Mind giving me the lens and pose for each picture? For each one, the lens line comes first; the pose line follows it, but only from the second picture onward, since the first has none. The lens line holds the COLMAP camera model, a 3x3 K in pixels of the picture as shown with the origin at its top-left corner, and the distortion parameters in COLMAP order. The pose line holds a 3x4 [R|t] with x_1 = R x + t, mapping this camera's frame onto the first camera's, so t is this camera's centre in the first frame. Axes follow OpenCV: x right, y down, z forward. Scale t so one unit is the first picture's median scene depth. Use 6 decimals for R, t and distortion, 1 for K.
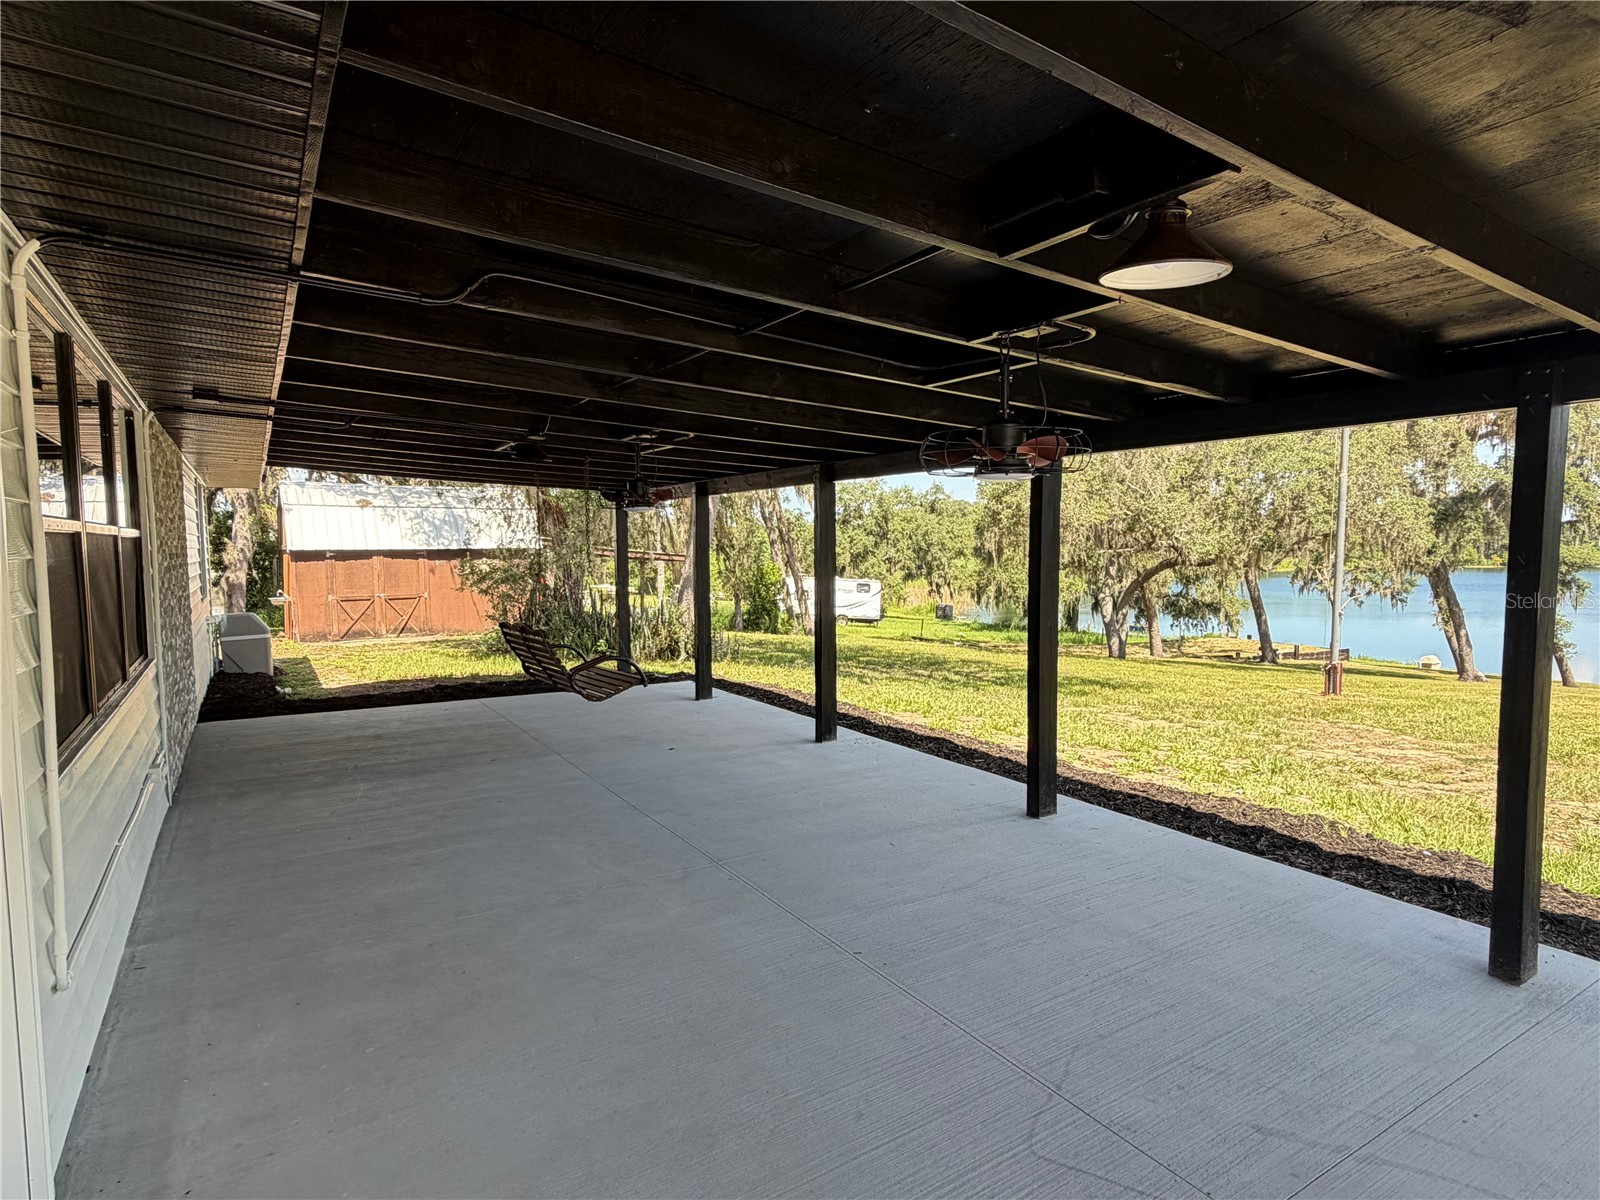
lens RADIAL K [[867.0, 0, 784.3], [0, 867.0, 607.0], [0, 0, 1]] dist [-0.001317, -0.001935]
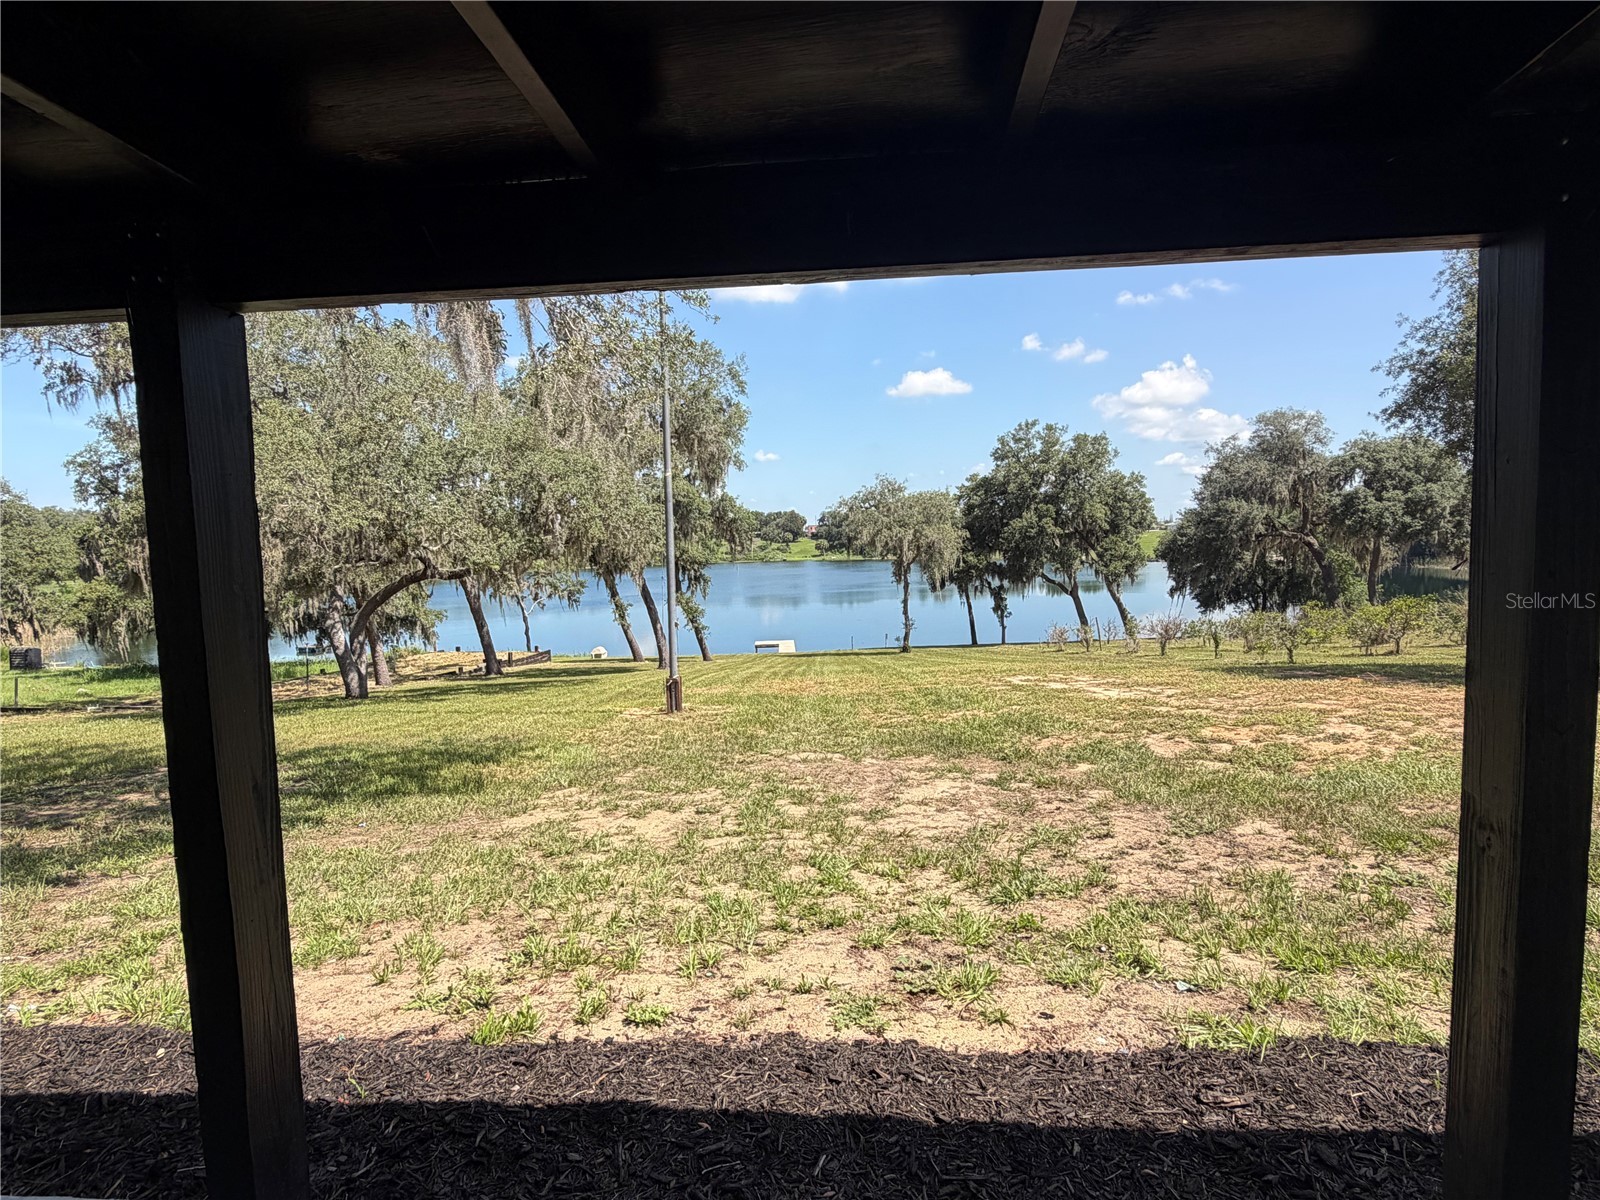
lens RADIAL K [[867.0, 0, 802.3], [0, 867.0, 605.4], [0, 0, 1]] dist [-0.001317, -0.001935]
pose [[0.593831, -0.071914, 0.801370, -0.006461], [0.082921, 0.996164, 0.027949, -0.008299], [-0.800306, 0.049853, 0.597516, 0.102599]]
